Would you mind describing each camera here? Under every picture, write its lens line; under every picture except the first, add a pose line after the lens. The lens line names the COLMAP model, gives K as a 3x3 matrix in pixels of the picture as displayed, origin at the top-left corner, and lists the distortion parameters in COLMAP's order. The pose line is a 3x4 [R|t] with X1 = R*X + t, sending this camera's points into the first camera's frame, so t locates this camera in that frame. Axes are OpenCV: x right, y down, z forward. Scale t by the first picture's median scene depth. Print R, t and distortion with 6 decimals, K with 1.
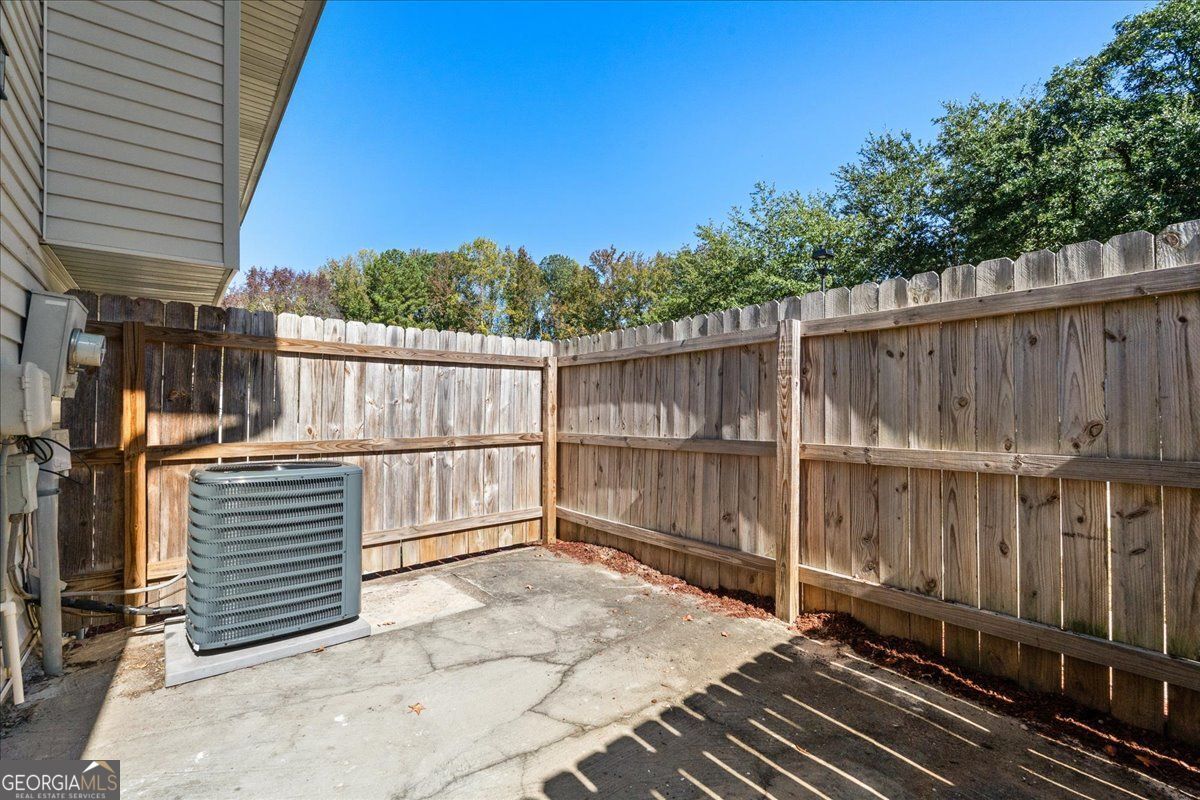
lens RADIAL K [[525.8, 0, 601.8], [0, 525.8, 398.9], [0, 0, 1]] dist [-0.000450, -0.000484]
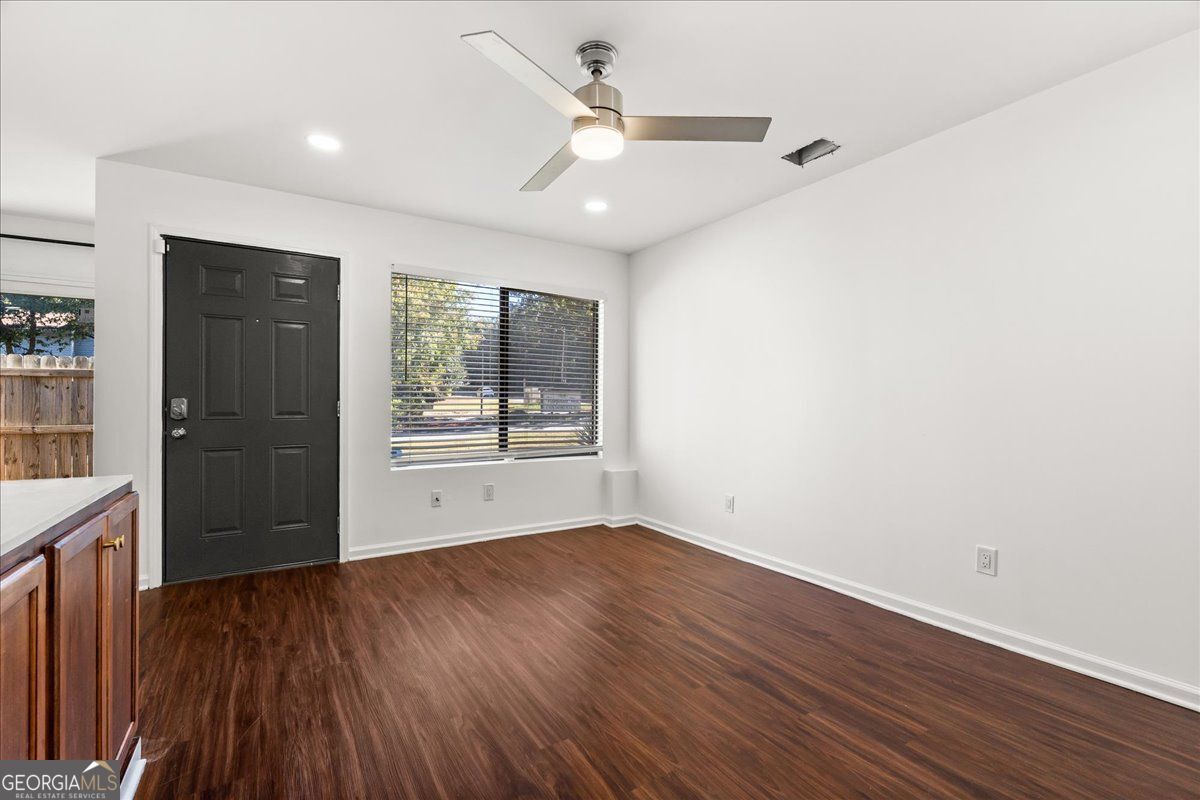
lens RADIAL K [[525.8, 0, 601.5], [0, 525.8, 397.7], [0, 0, 1]] dist [-0.000450, -0.000484]
pose [[0.114307, 0.003985, 0.993437, -1.559886], [-0.019585, 0.999807, -0.001757, -0.082661], [-0.993252, -0.019256, 0.114363, -1.811492]]
